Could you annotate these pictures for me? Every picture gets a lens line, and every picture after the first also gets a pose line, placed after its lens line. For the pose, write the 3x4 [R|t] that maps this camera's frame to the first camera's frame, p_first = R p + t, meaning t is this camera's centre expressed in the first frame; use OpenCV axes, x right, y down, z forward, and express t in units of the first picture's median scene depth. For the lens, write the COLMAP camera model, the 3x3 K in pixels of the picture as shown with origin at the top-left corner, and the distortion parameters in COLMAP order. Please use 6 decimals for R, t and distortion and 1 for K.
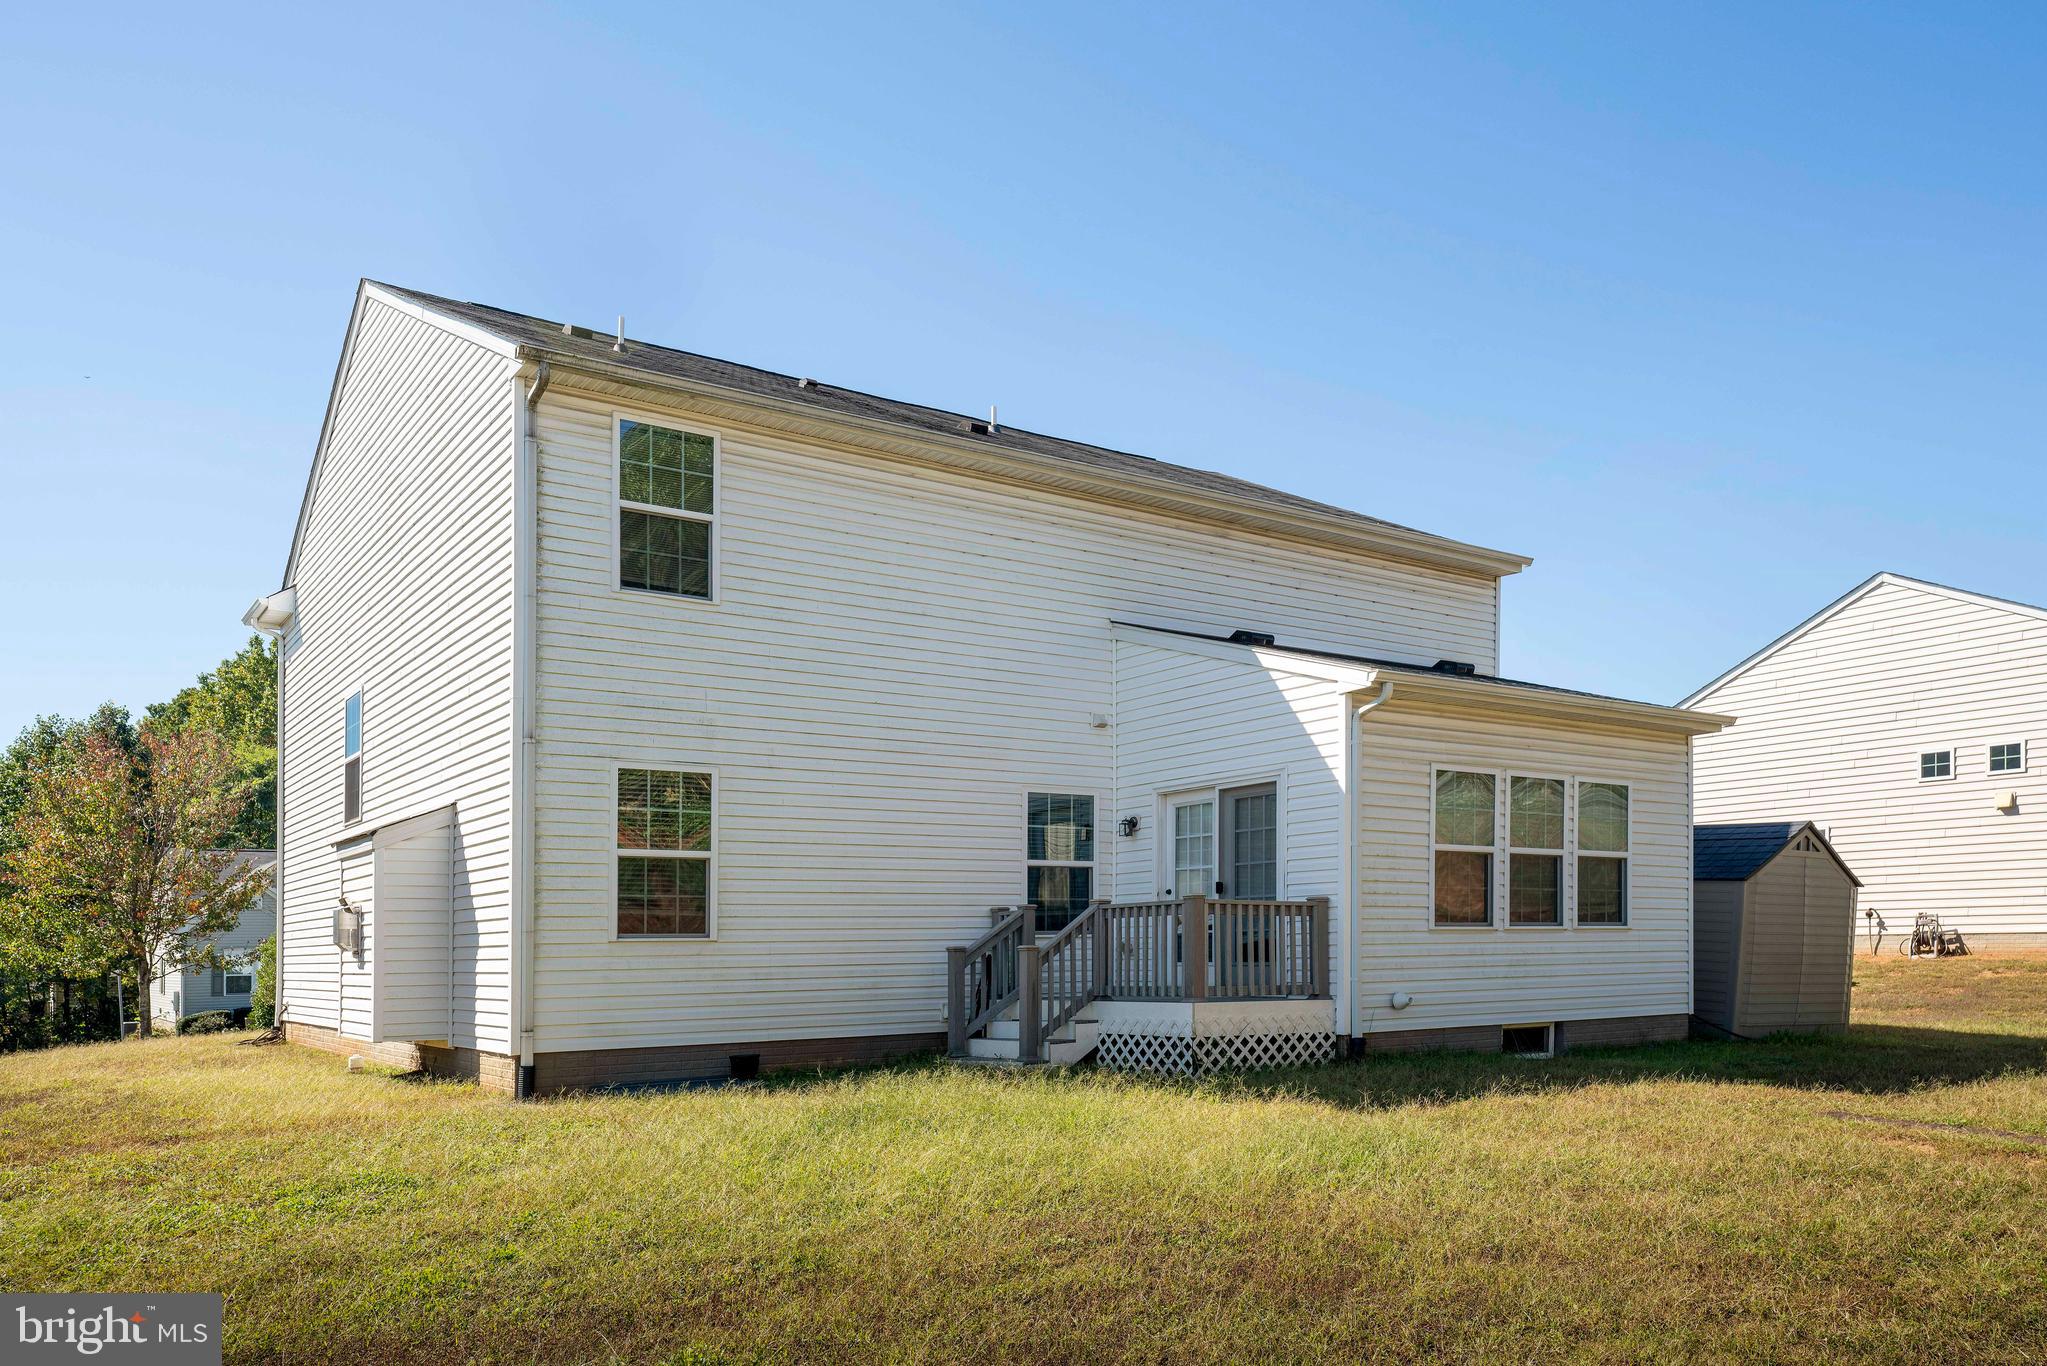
lens RADIAL K [[1619.9, 0, 1023.5], [0, 1619.9, 683.0], [0, 0, 1]] dist [0.002562, -0.001364]
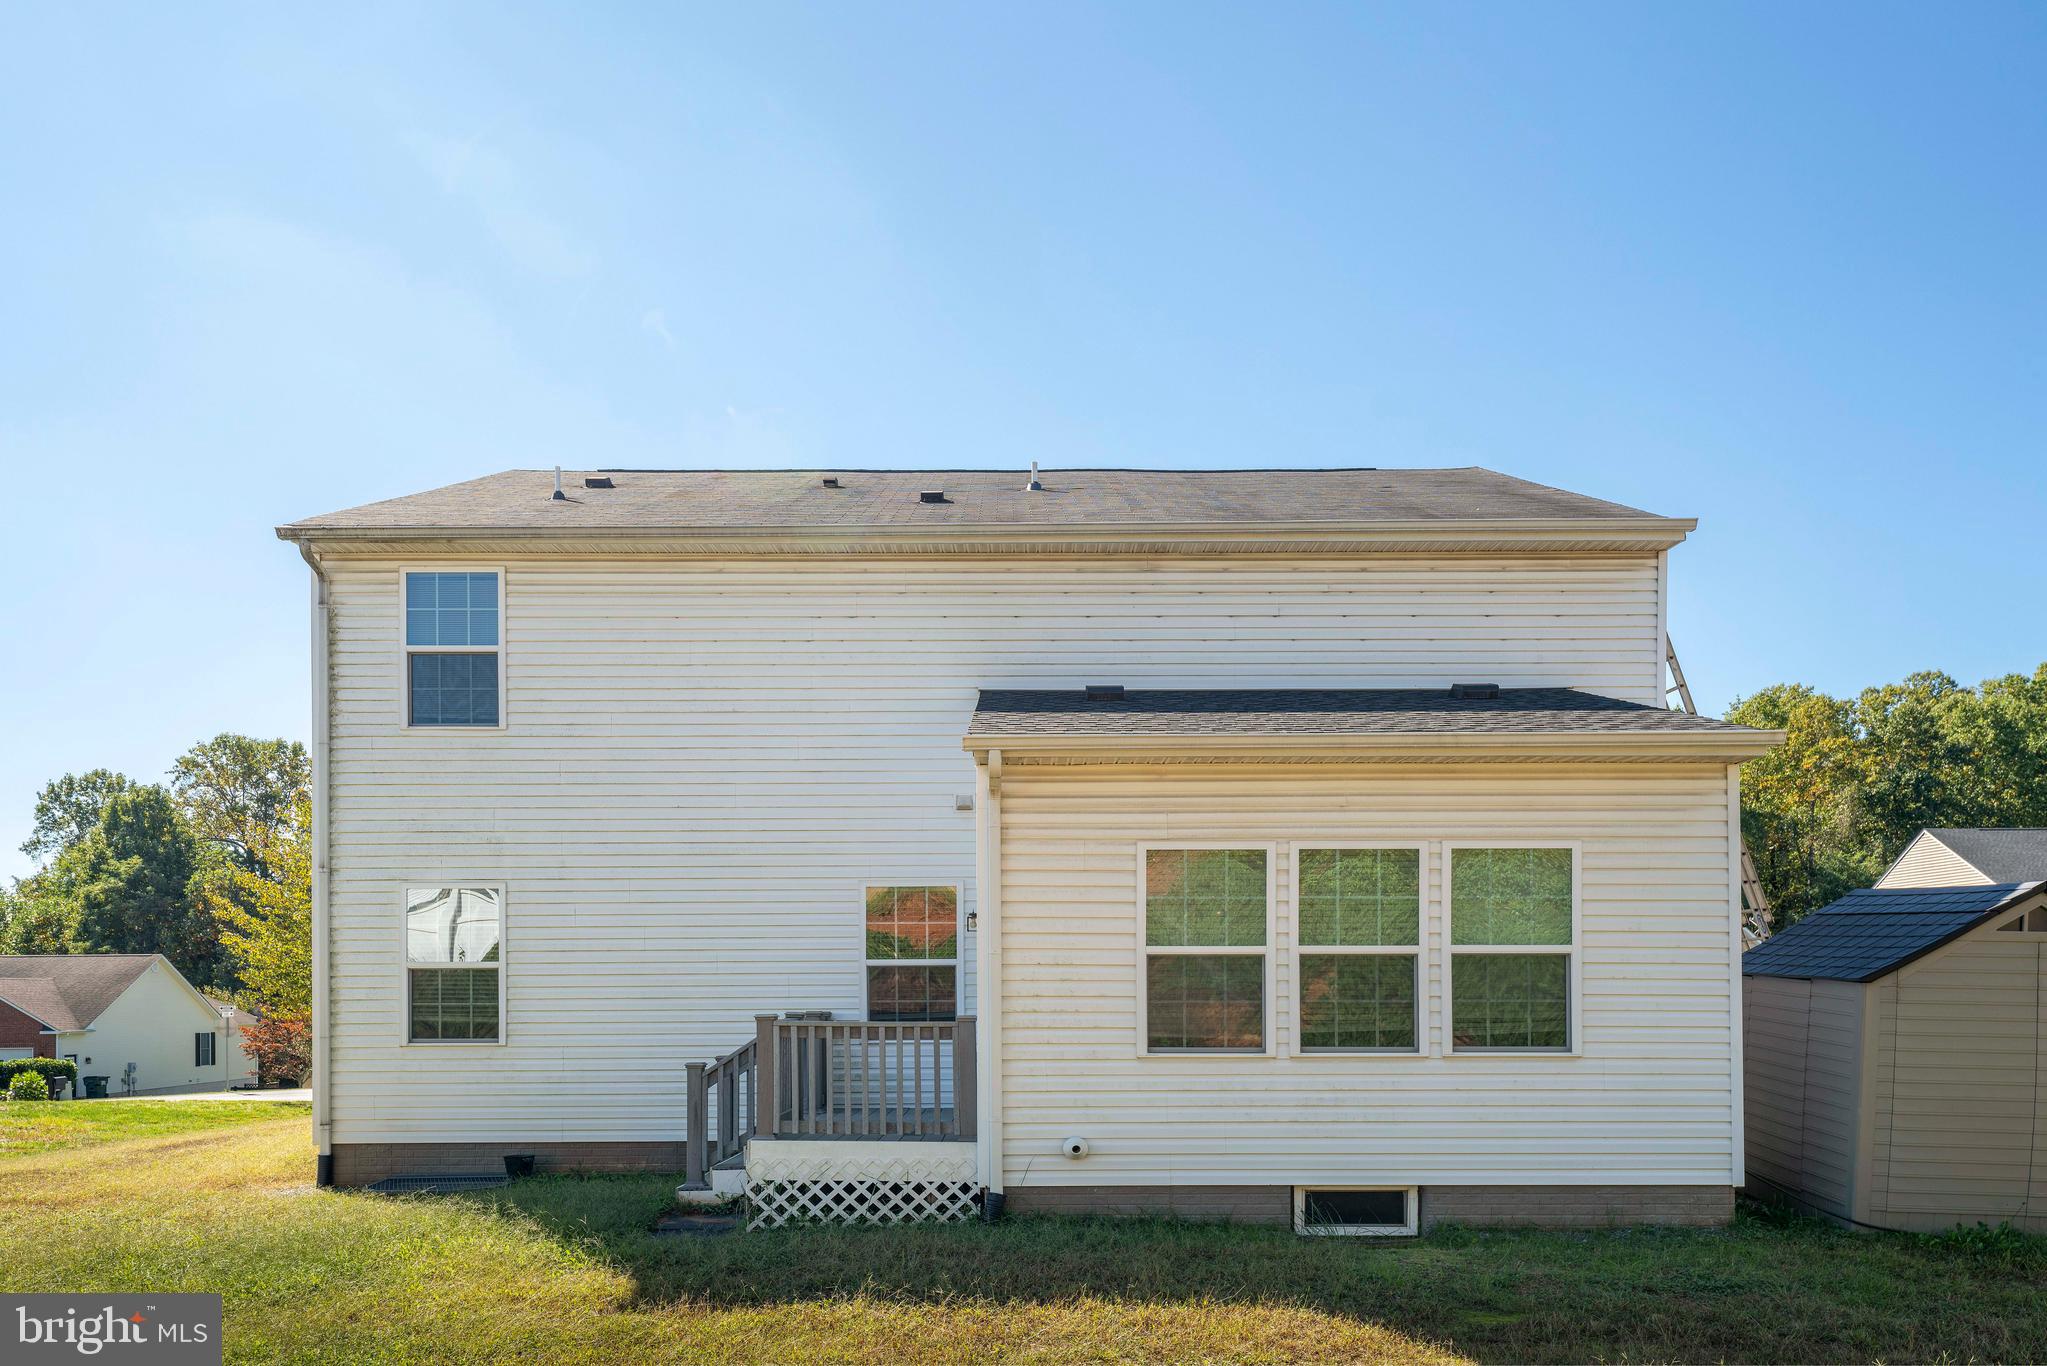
lens RADIAL K [[1470.2, 0, 1023.5], [0, 1470.2, 771.7], [0, 0, 1]] dist [0.009439, 0.001046]
pose [[0.800602, -0.075513, -0.594419, 0.656266], [0.091456, 0.995804, -0.003325, 0.013891], [0.592175, -0.051701, 0.804149, 0.422383]]
